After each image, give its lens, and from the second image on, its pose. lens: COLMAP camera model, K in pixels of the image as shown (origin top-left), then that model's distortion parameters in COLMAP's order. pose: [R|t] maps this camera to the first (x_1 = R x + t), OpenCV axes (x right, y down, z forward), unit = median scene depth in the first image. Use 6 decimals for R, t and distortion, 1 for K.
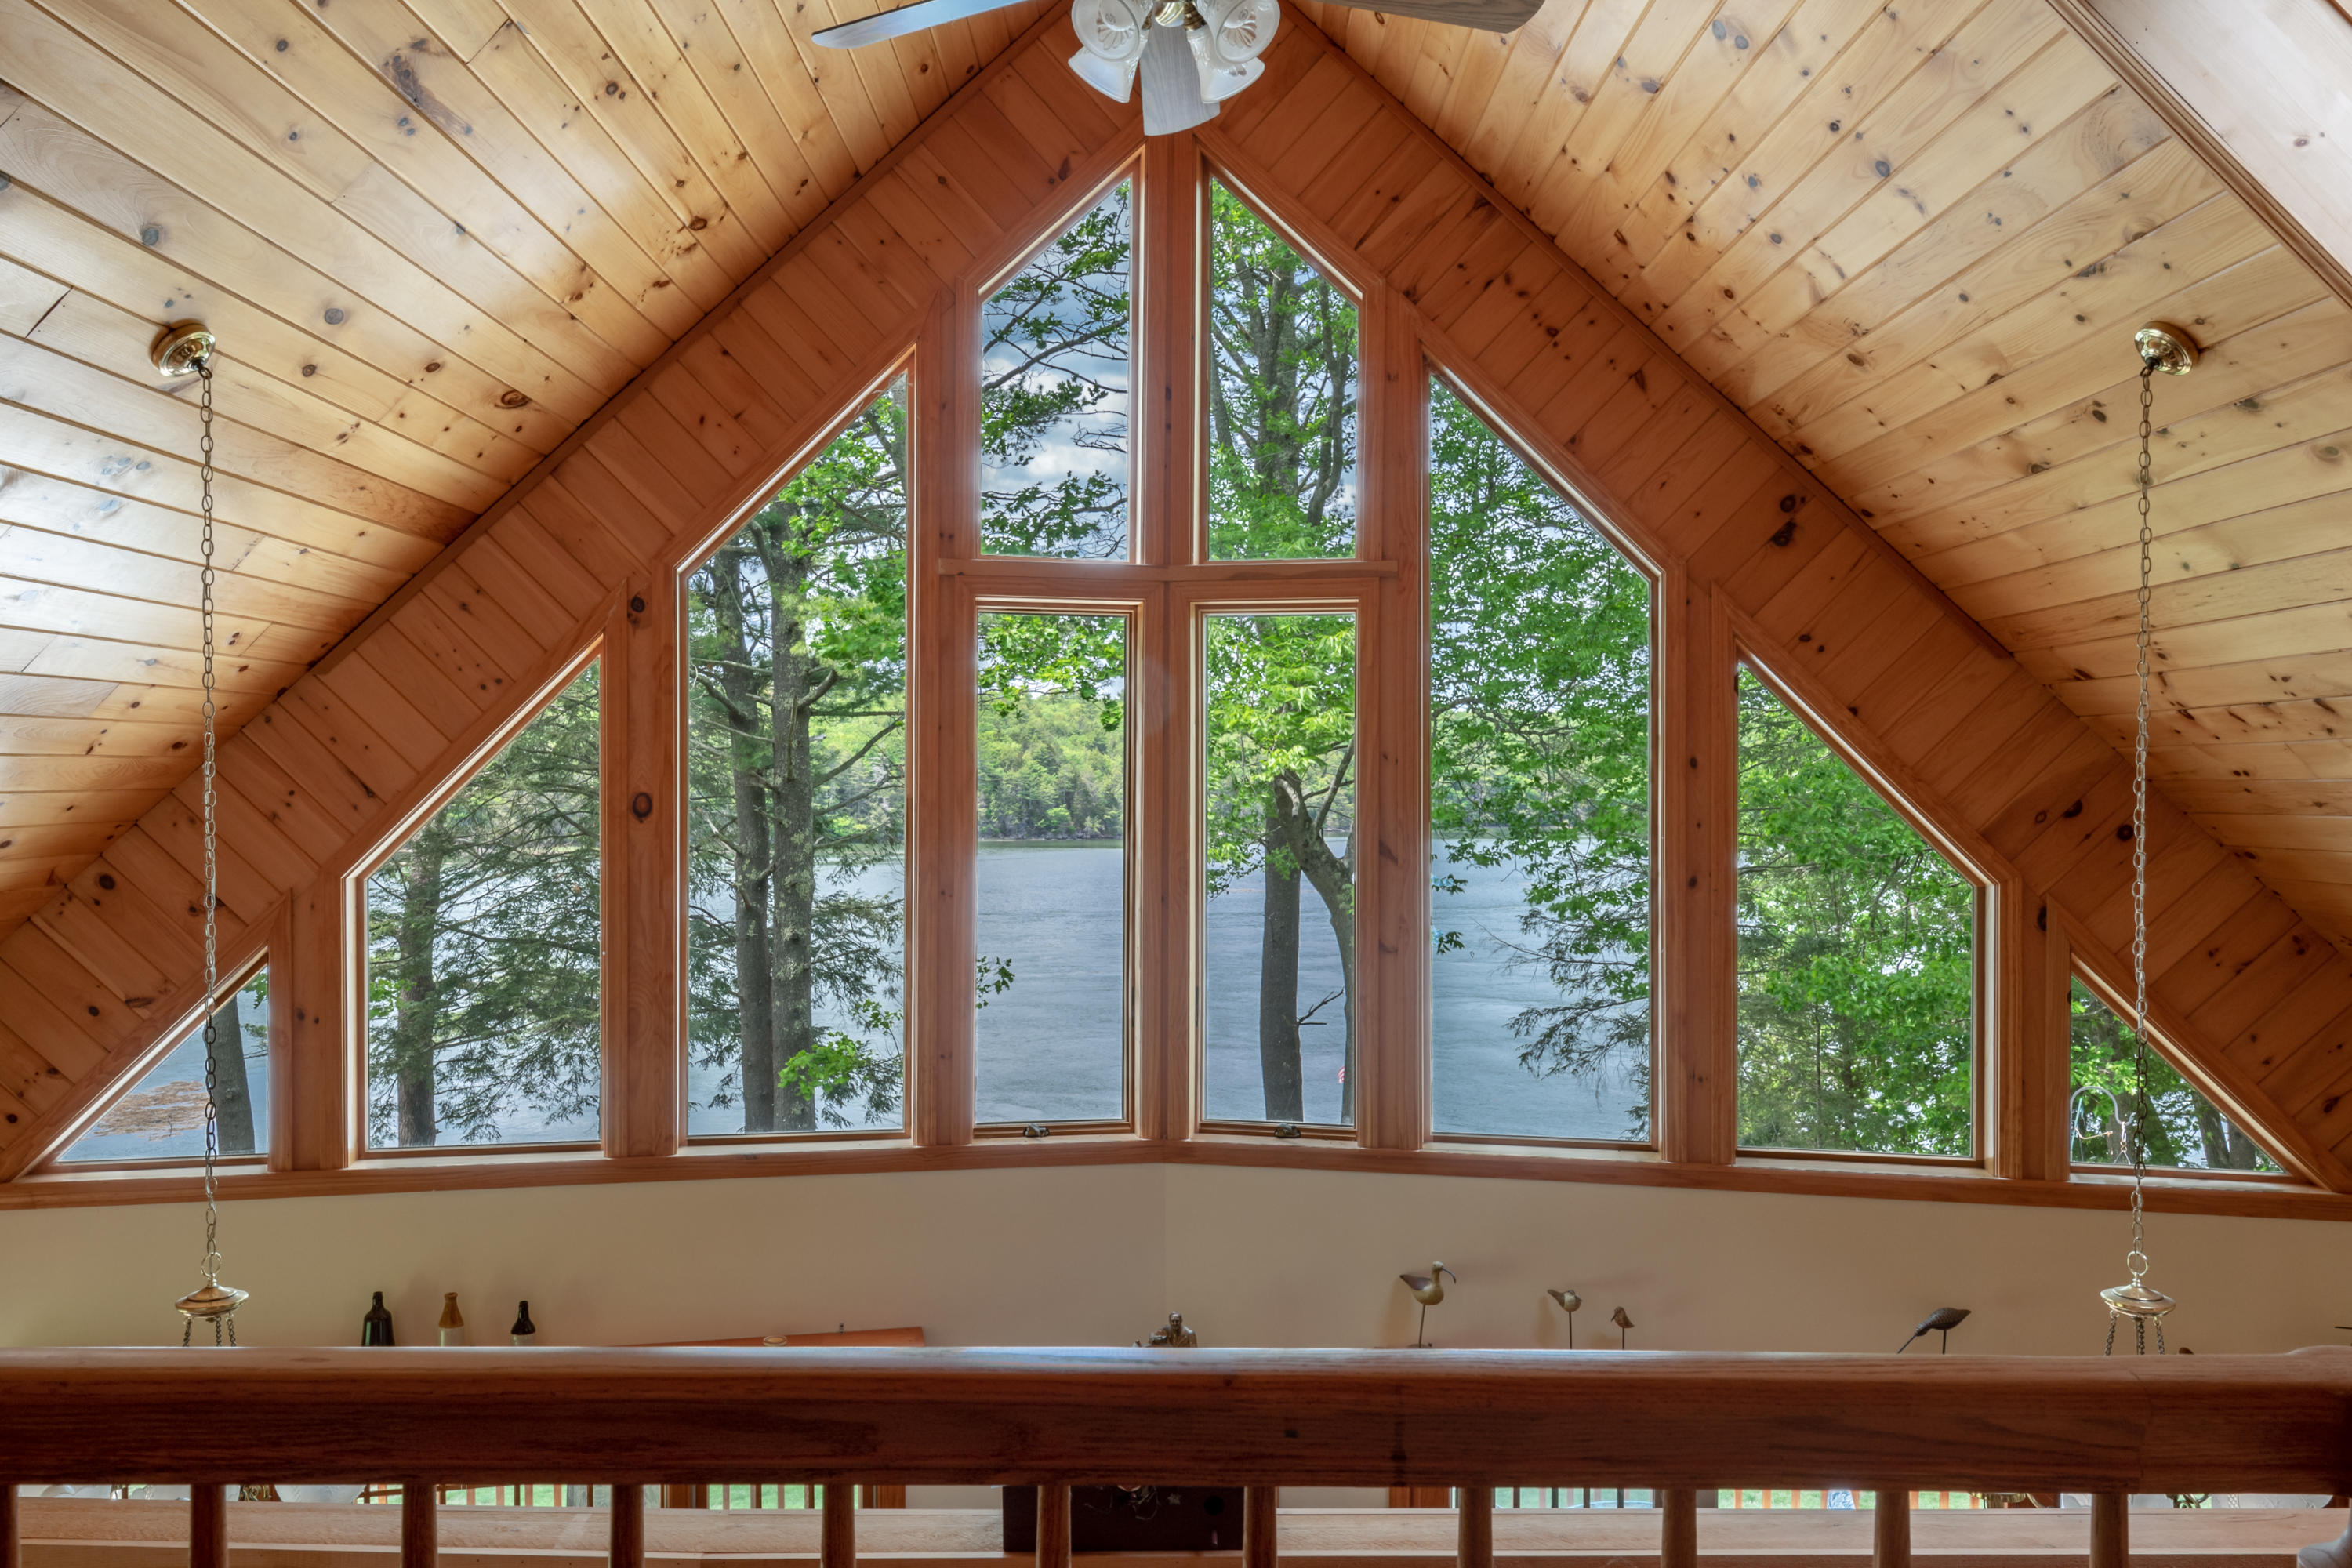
lens RADIAL K [[1515.6, 0, 1177.0], [0, 1515.6, 780.5], [0, 0, 1]] dist [-0.000275, -0.000027]
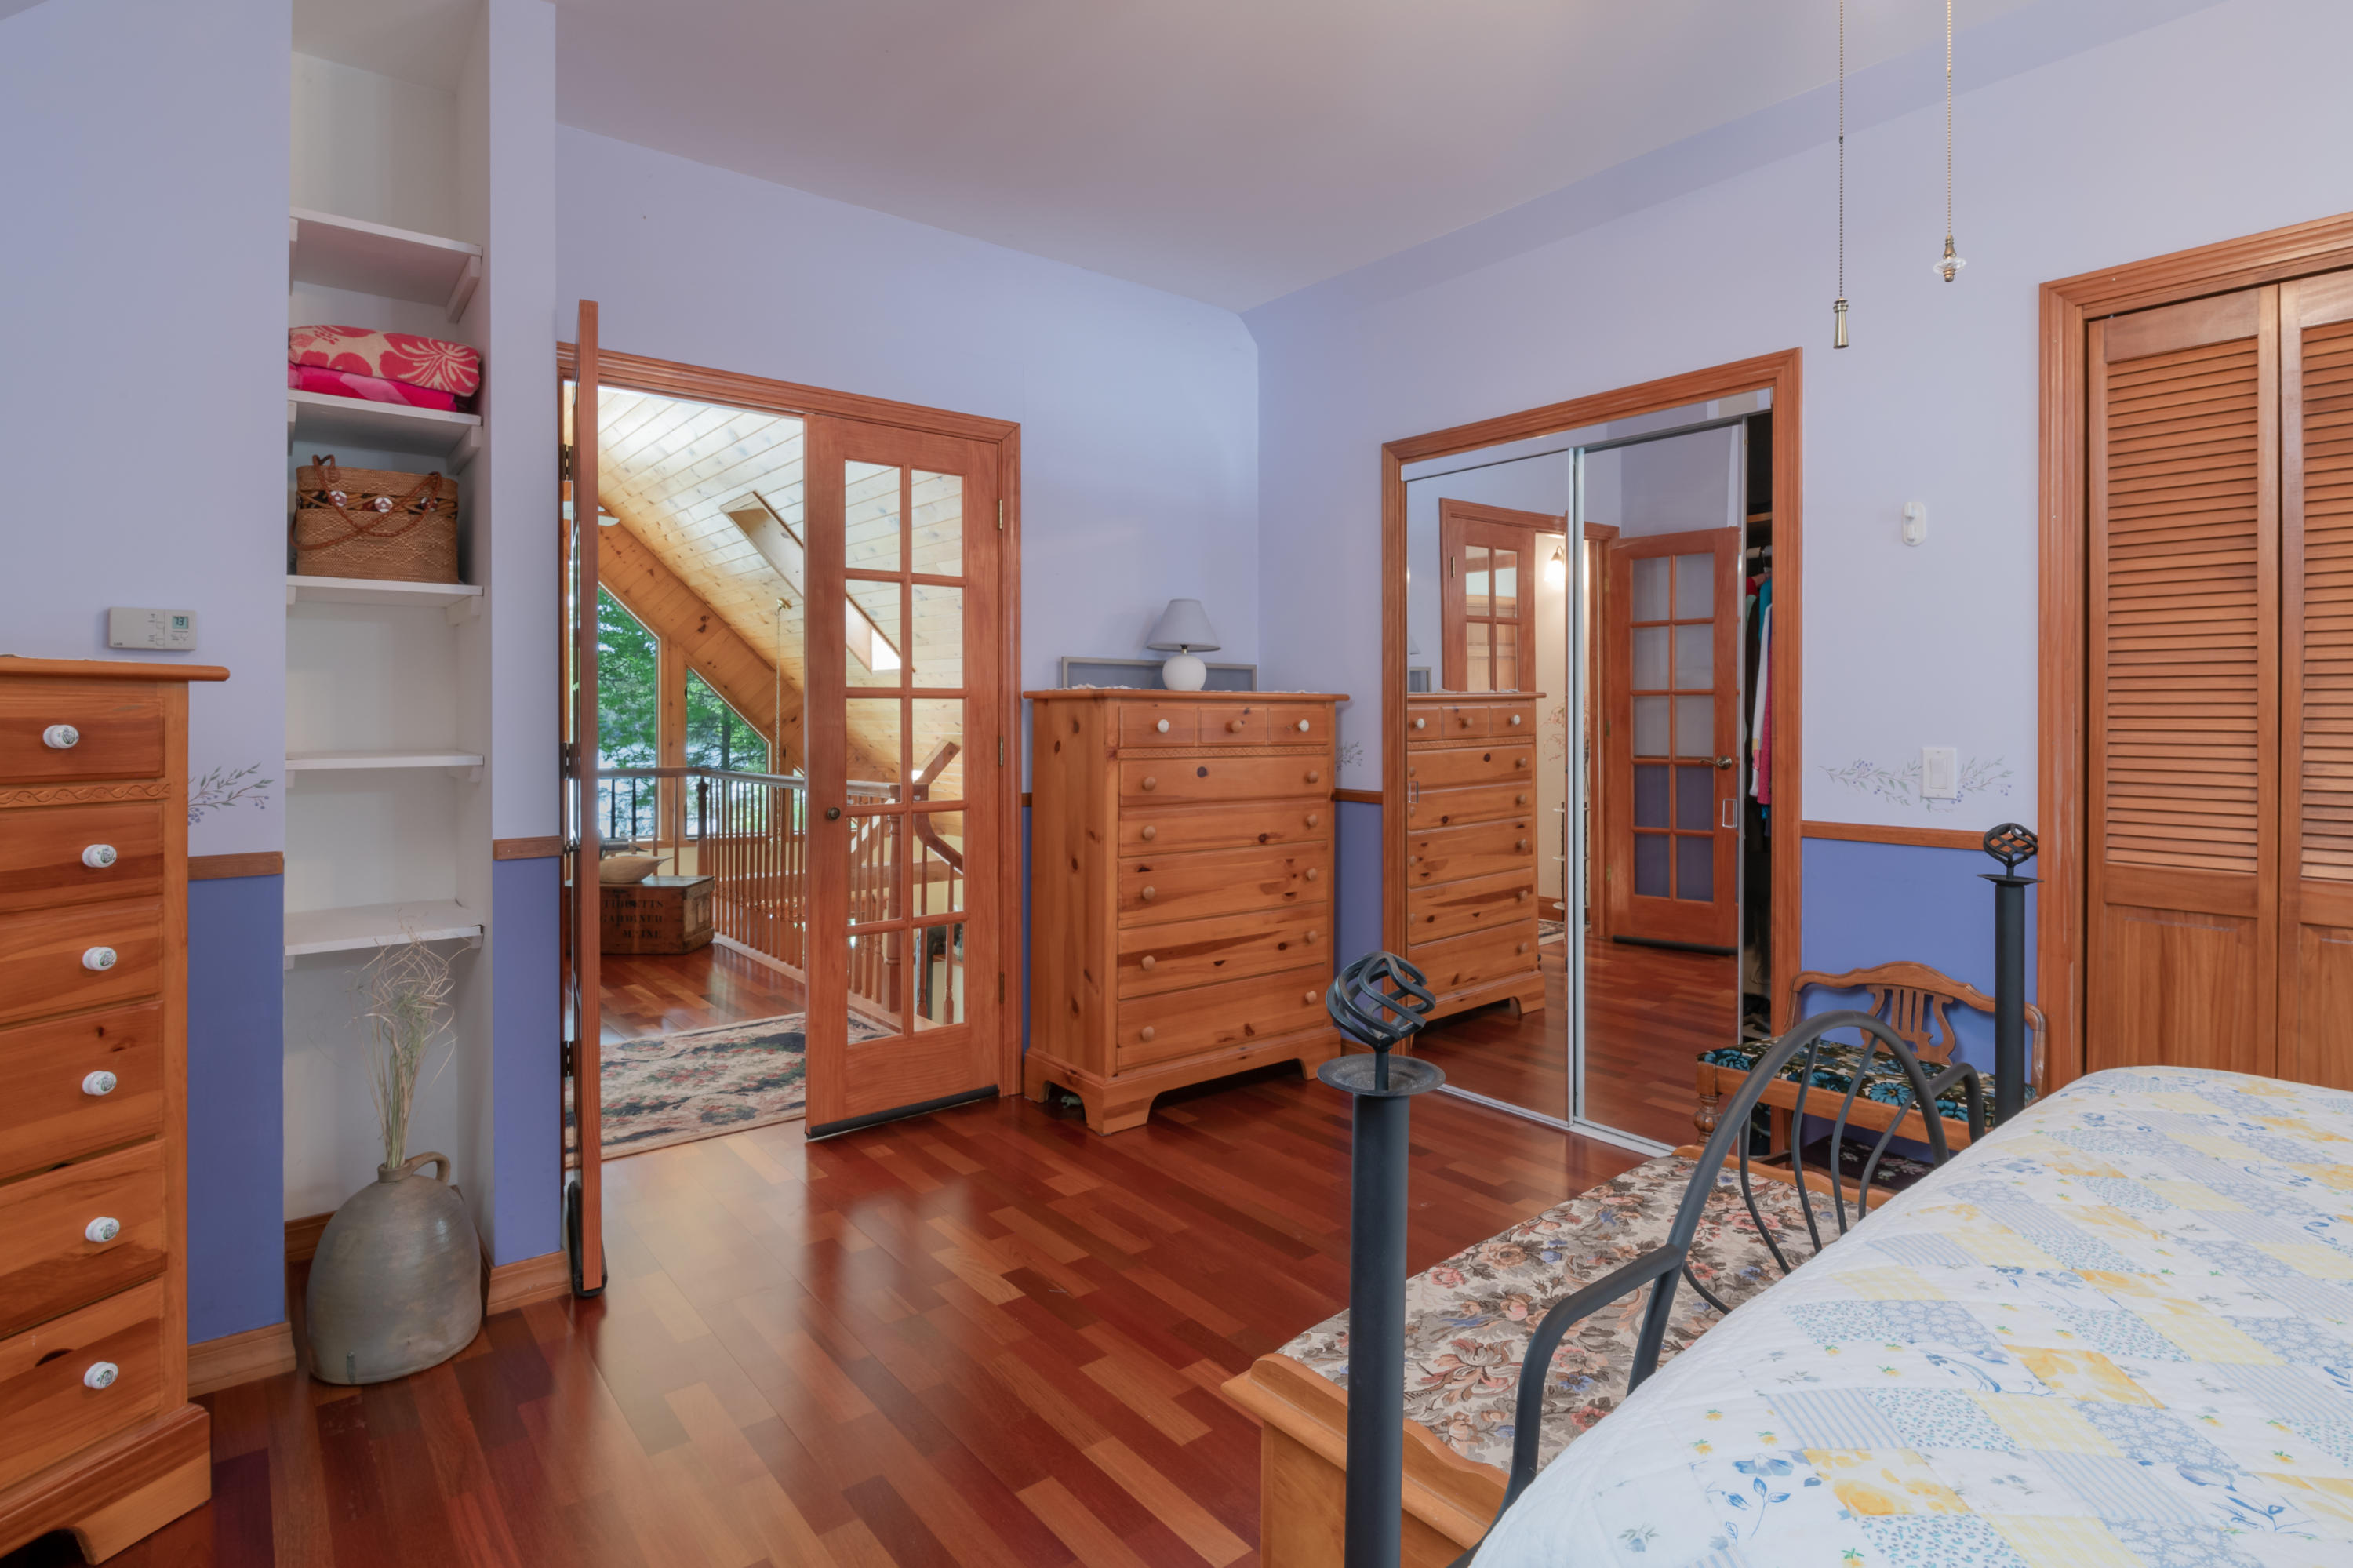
lens RADIAL K [[1174.3, 0, 1189.3], [0, 1174.3, 712.4], [0, 0, 1]] dist [0.001463, 0.000064]
pose [[0.767048, -0.003706, 0.641579, -0.352461], [0.007078, 0.999971, -0.002686, 0.017510], [-0.641550, 0.006601, 0.767053, -1.396693]]
